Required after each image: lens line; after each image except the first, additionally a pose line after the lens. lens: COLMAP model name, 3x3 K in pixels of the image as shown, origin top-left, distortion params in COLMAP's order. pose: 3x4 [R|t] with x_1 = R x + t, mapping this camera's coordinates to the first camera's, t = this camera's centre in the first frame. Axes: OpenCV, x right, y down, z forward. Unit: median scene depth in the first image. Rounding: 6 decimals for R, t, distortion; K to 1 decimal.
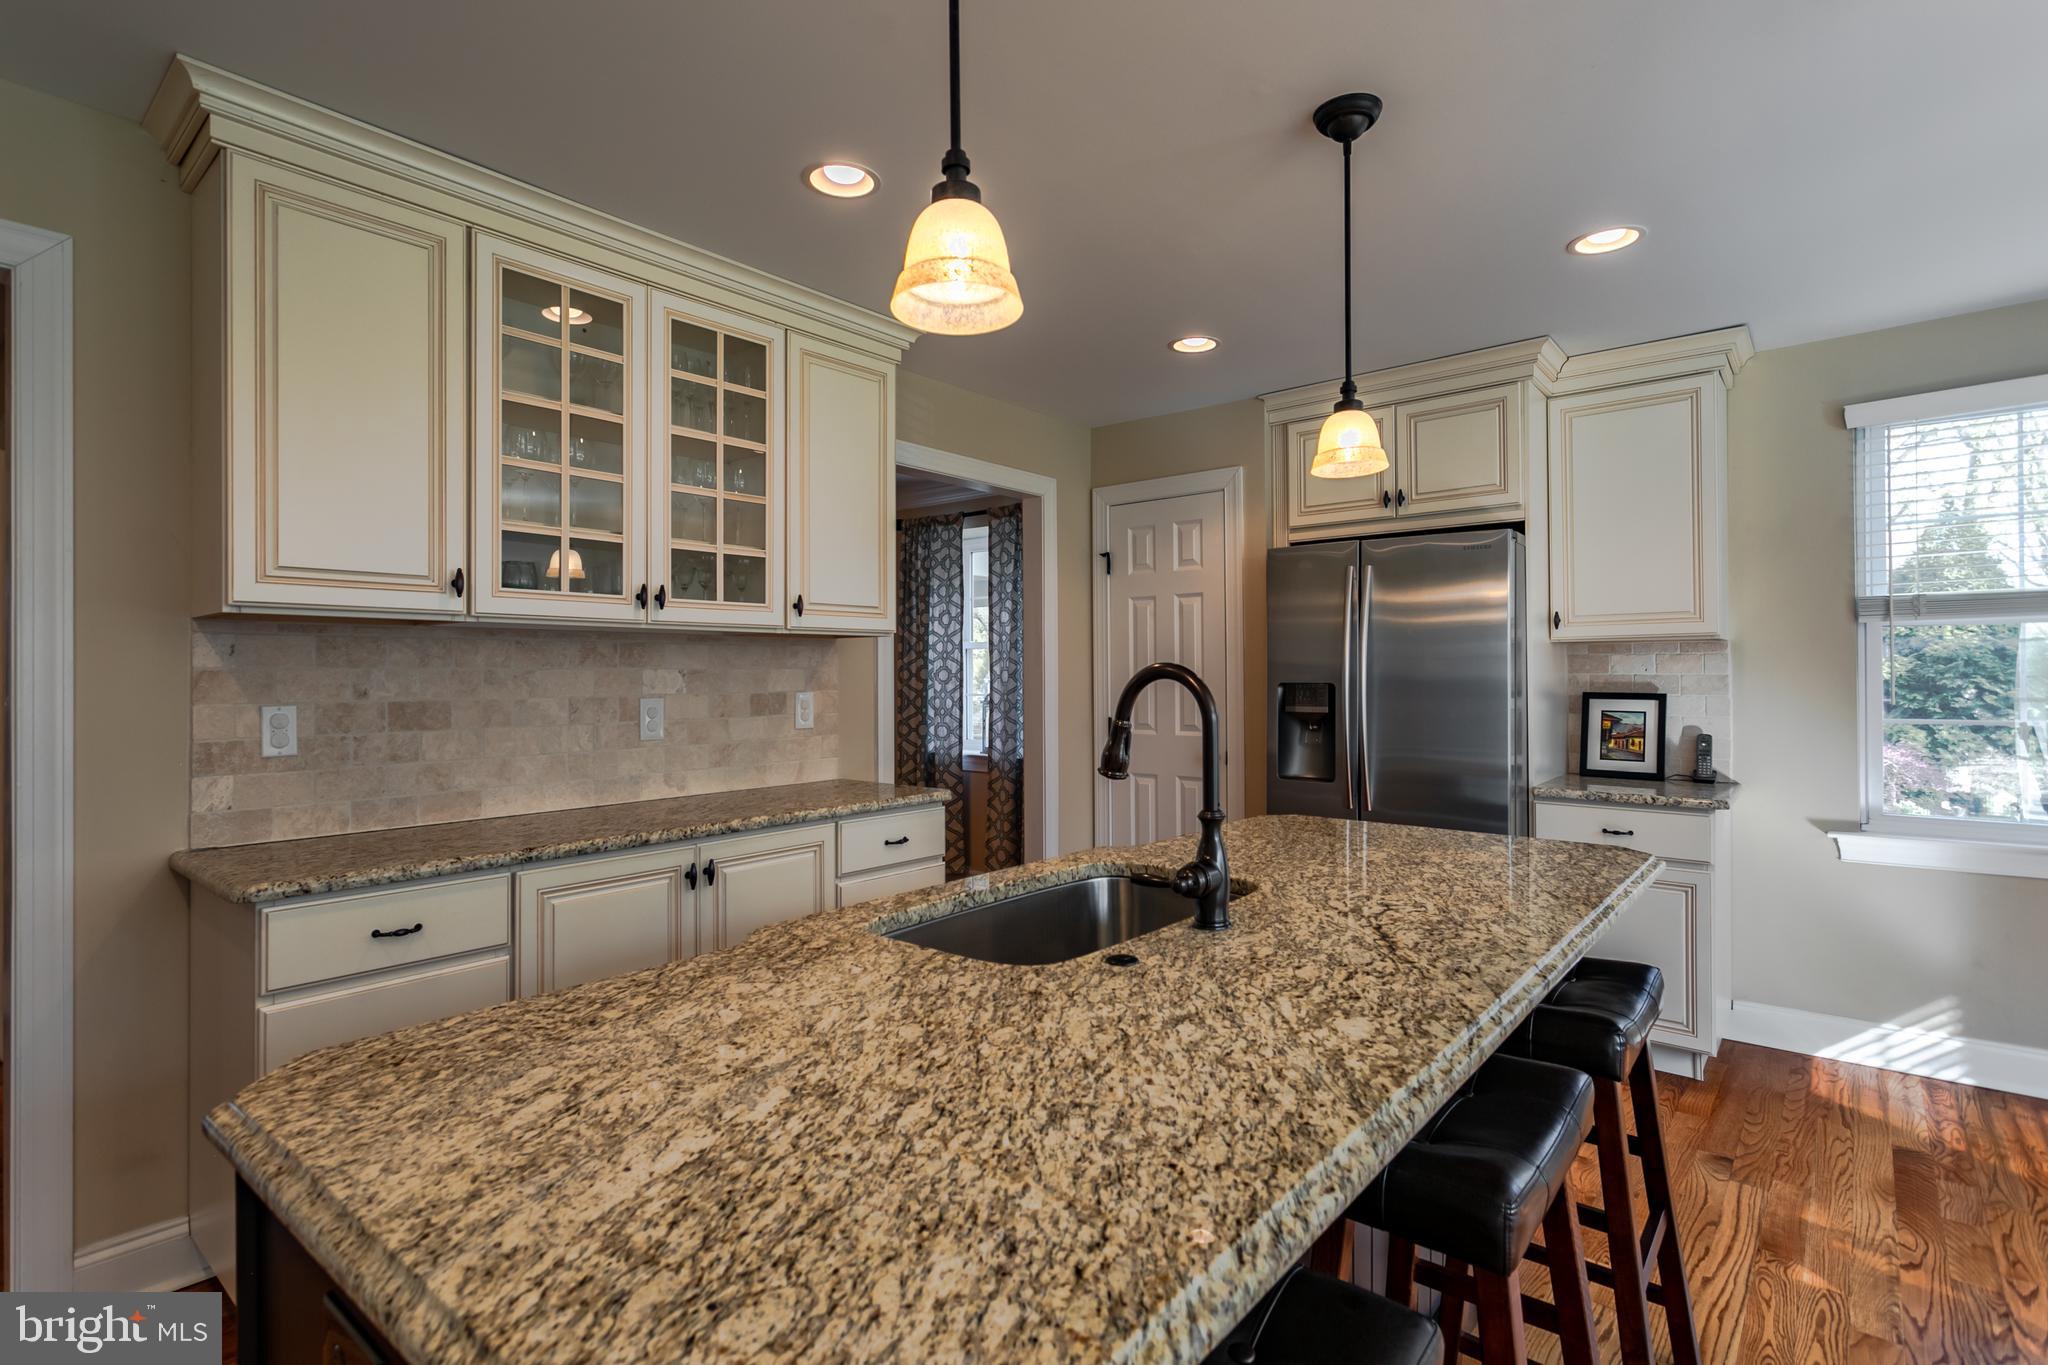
lens RADIAL K [[994.2, 0, 1011.4], [0, 994.2, 664.1], [0, 0, 1]] dist [0.002713, 0.000627]
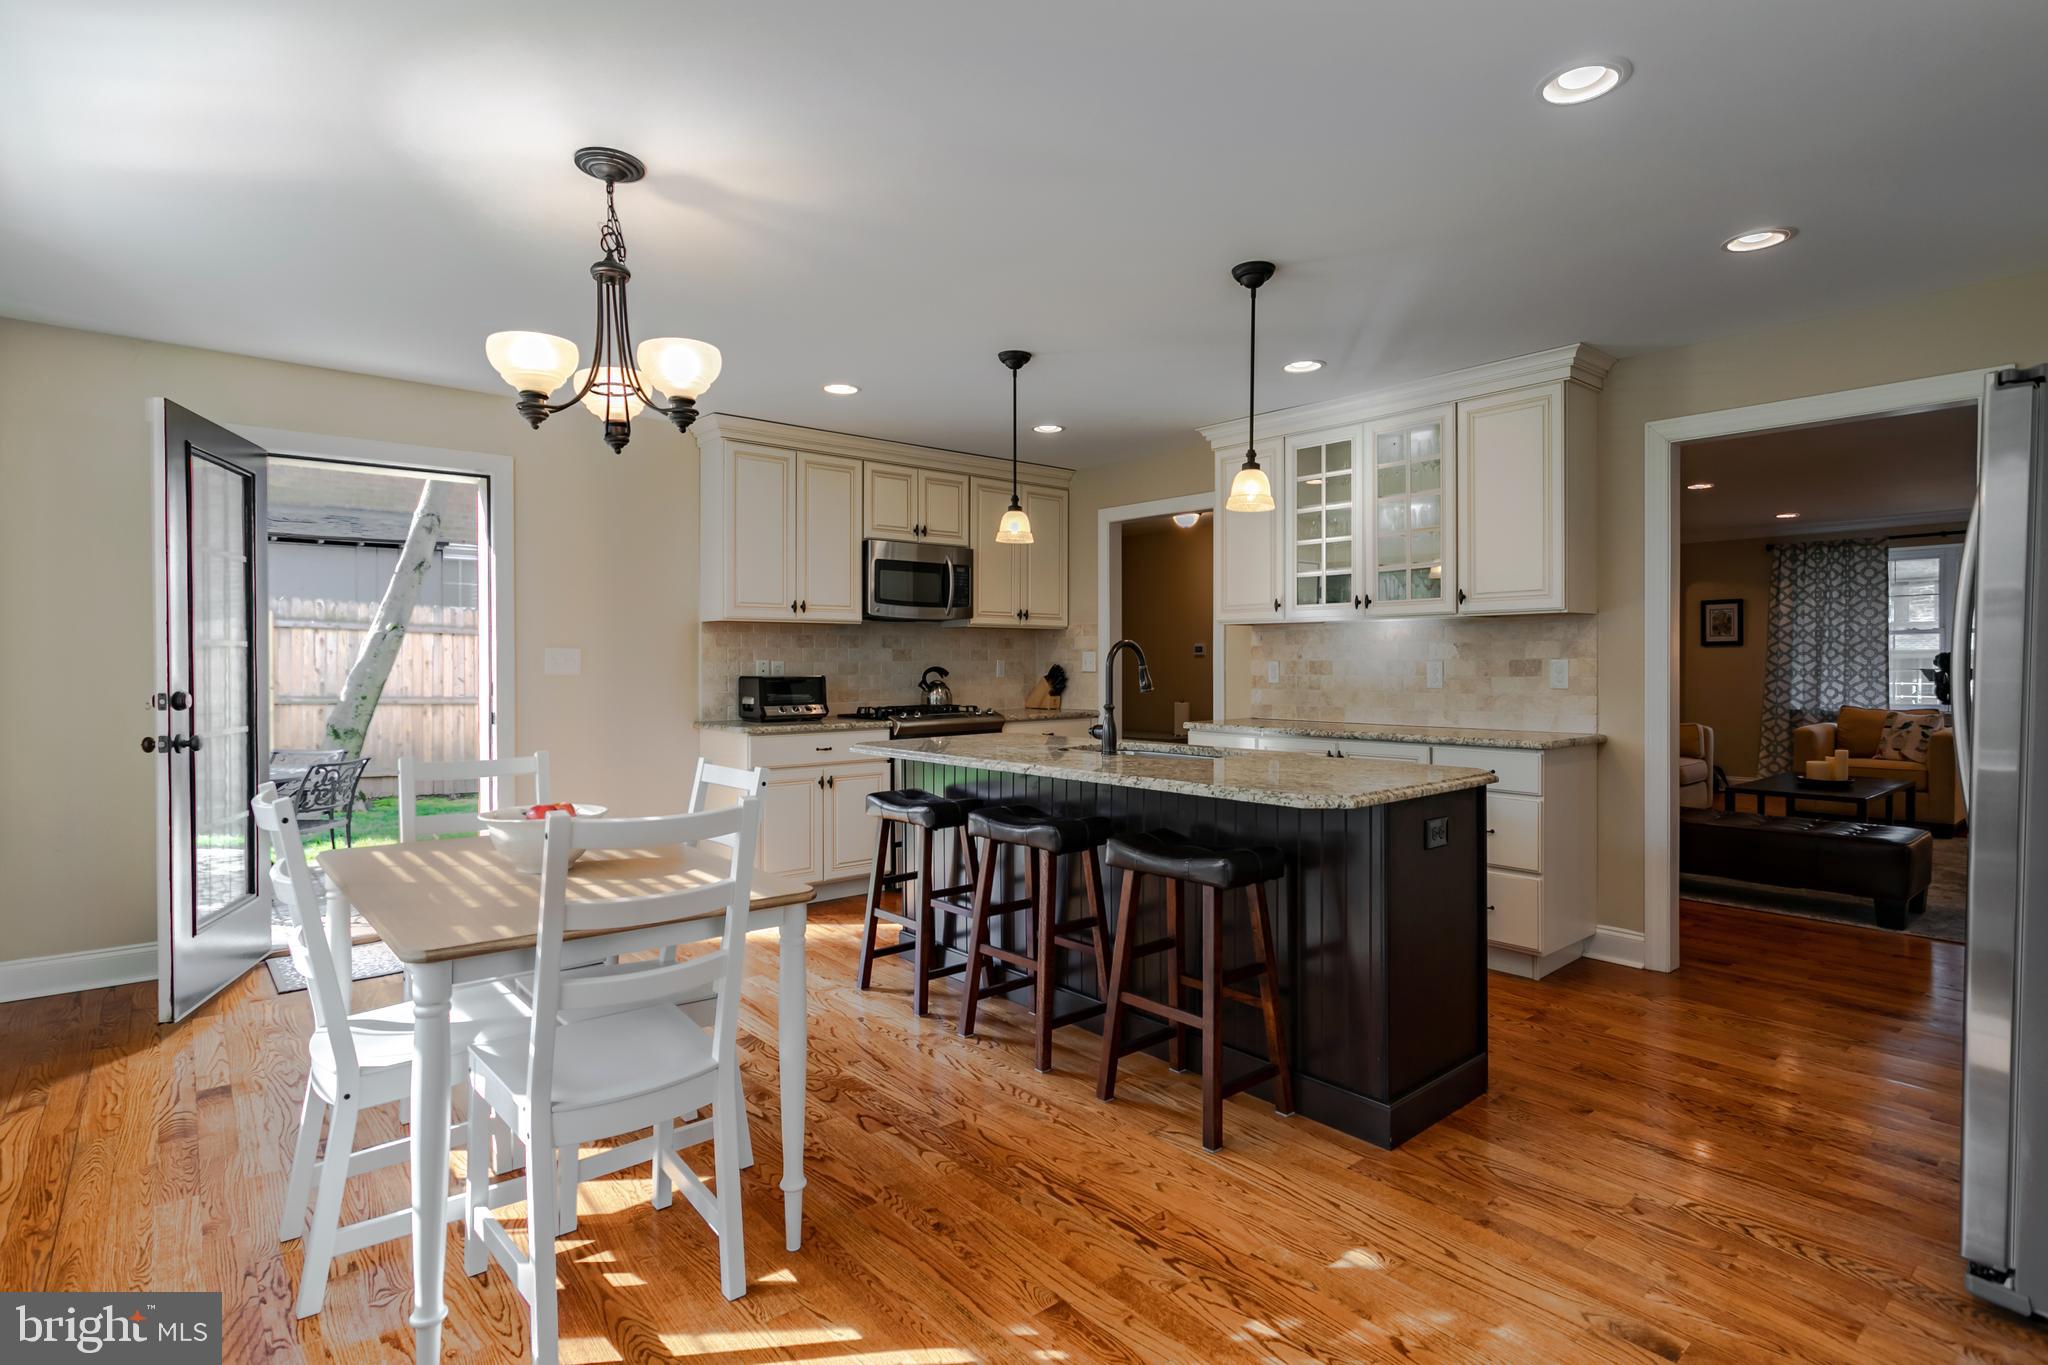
lens RADIAL K [[994.2, 0, 1011.4], [0, 994.2, 664.1], [0, 0, 1]] dist [0.002713, 0.000627]
pose [[-0.168375, 0.008360, -0.985687, 3.087189], [0.015218, 0.999867, 0.005881, 0.044664], [0.985605, -0.014010, -0.168480, 1.447994]]
